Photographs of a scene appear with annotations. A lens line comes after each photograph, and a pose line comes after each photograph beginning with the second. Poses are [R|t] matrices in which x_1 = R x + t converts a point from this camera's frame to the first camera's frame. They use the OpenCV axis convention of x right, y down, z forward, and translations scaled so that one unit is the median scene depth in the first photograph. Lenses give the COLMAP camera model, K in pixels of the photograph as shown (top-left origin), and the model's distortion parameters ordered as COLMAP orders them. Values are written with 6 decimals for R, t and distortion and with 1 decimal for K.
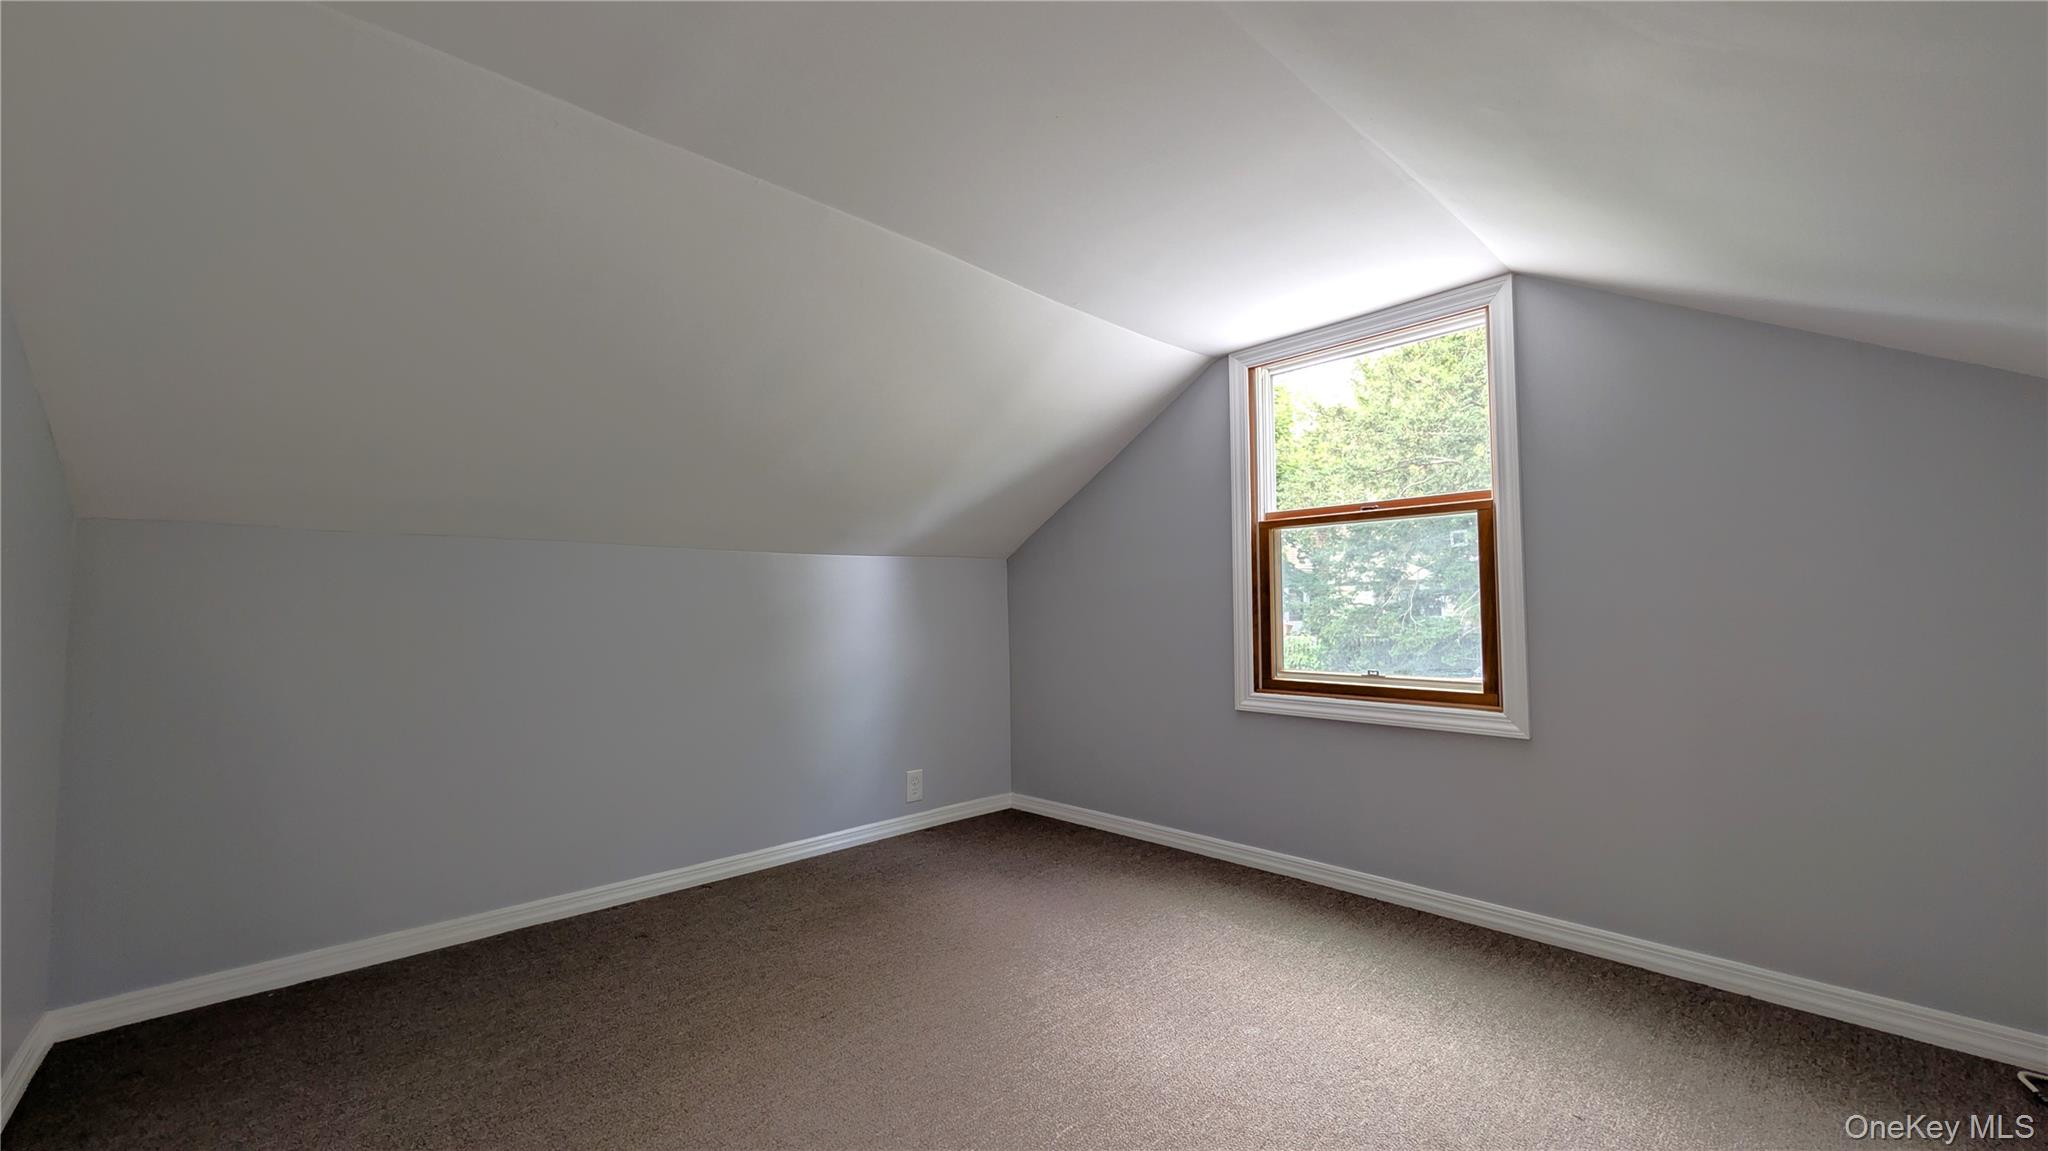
lens RADIAL K [[770.3, 0, 1020.1], [0, 770.3, 584.4], [0, 0, 1]] dist [0.002292, 0.000201]
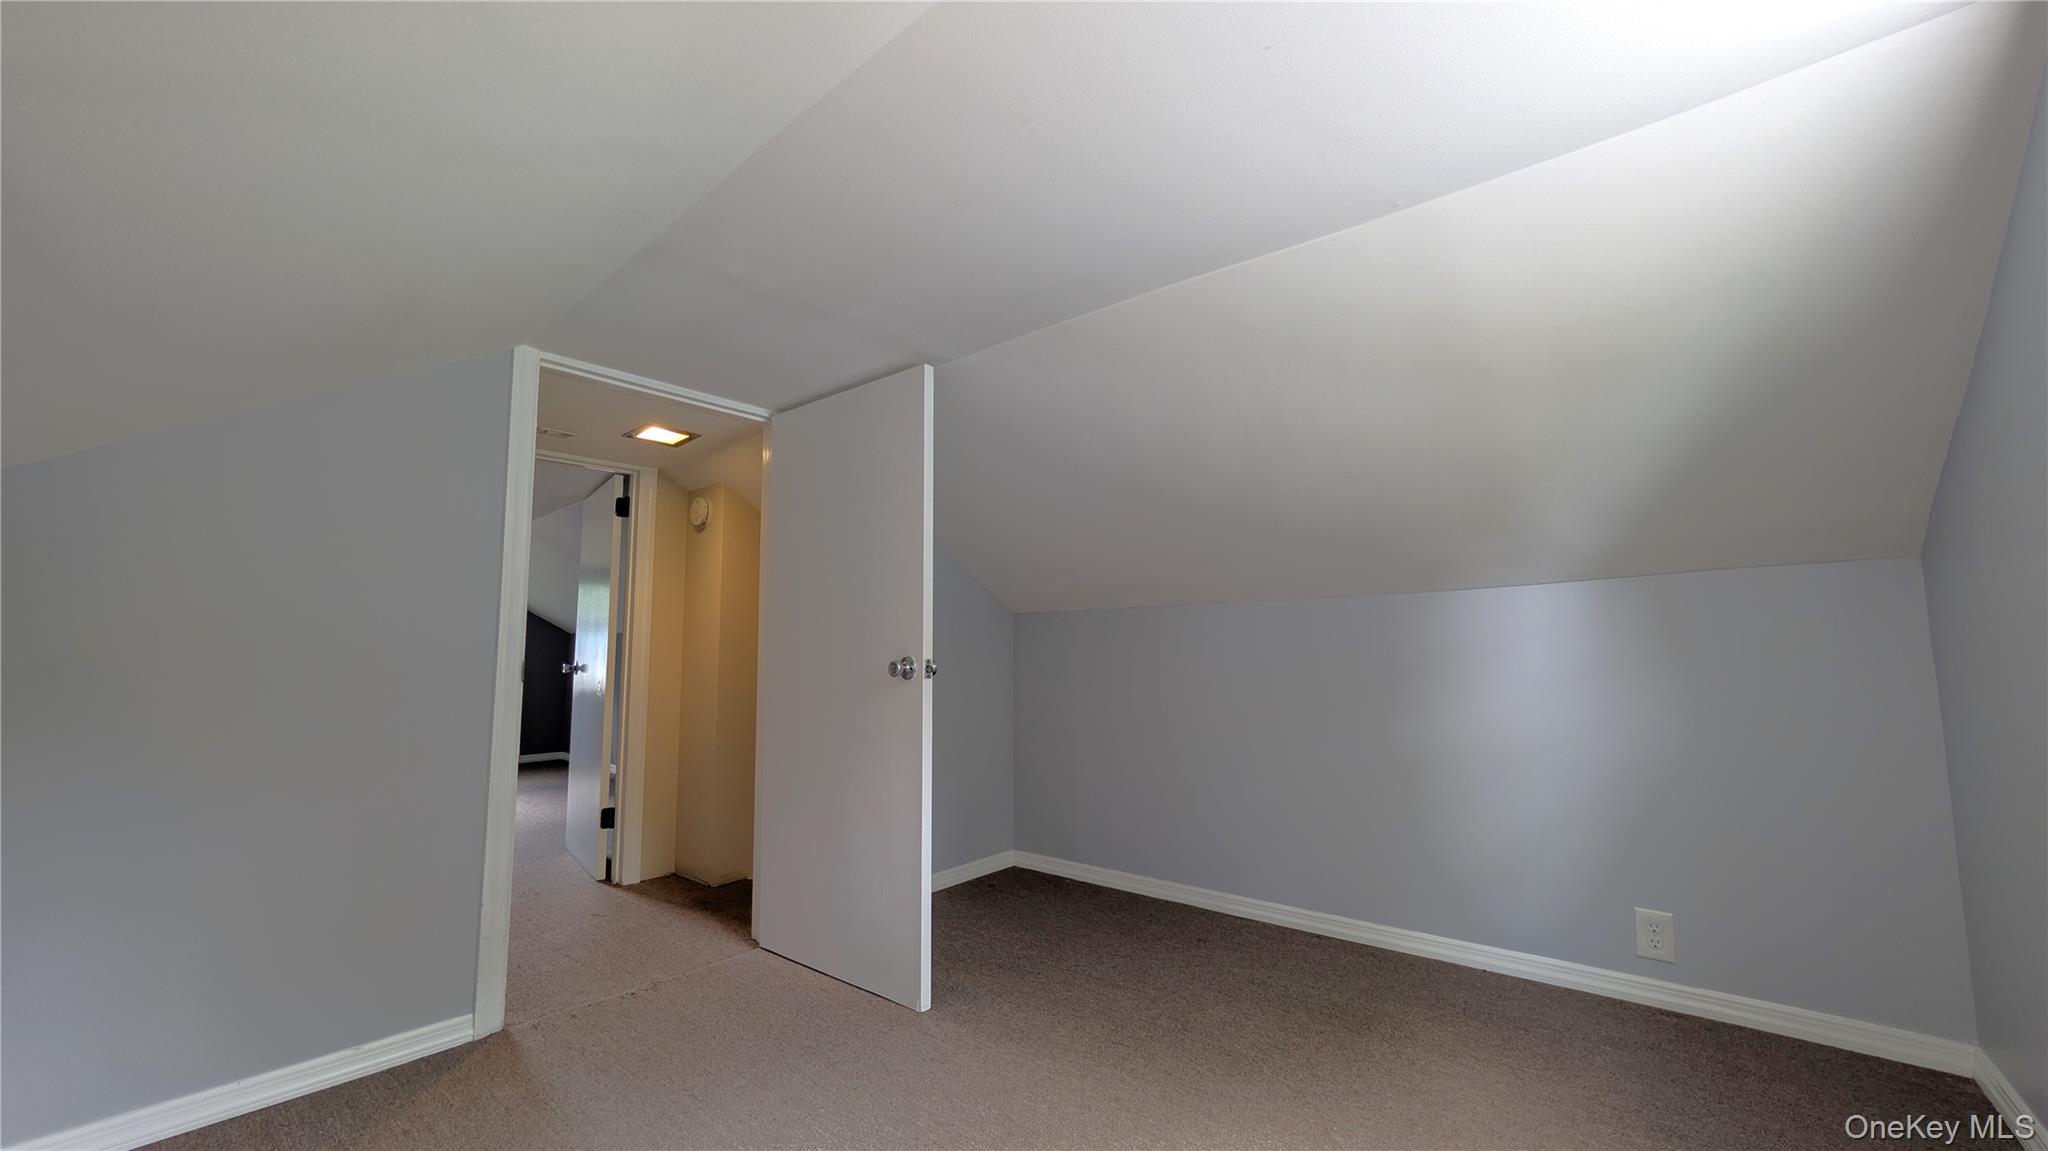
lens RADIAL K [[770.3, 0, 1020.1], [0, 770.3, 584.4], [0, 0, 1]] dist [0.002292, 0.000201]
pose [[0.136050, -0.085200, -0.987032, 0.541926], [0.032842, 0.996135, -0.081459, 0.009118], [0.990157, -0.021334, 0.138322, 0.483080]]
